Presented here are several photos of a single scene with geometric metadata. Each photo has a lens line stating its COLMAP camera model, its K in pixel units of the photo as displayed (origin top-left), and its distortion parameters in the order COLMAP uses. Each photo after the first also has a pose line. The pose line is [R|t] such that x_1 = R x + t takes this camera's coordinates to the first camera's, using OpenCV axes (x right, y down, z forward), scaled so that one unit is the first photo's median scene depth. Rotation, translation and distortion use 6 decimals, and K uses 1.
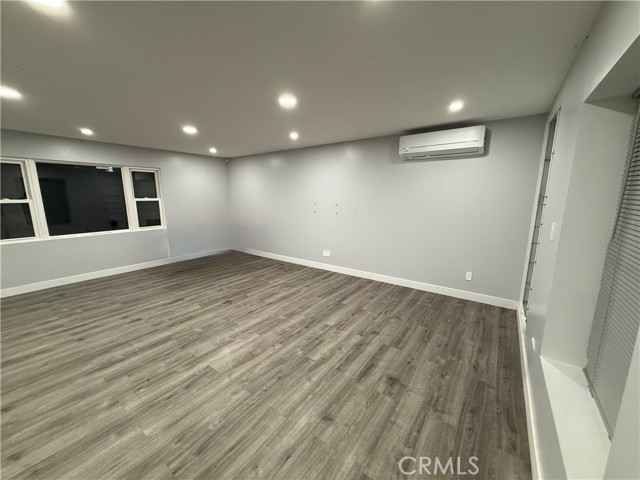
lens RADIAL K [[254.4, 0, 319.0], [0, 254.4, 238.8], [0, 0, 1]] dist [0.009707, -0.000031]
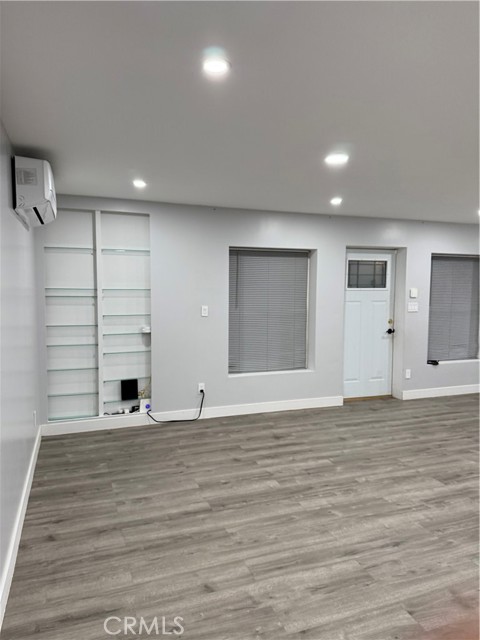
lens RADIAL K [[449.3, 0, 238.4], [0, 449.3, 319.6], [0, 0, 1]] dist [0.020419, -0.021000]
pose [[-0.829630, -0.049648, 0.556101, -0.532438], [0.089760, 0.971221, 0.220619, -0.359413], [-0.551051, 0.232948, -0.801298, 1.969732]]
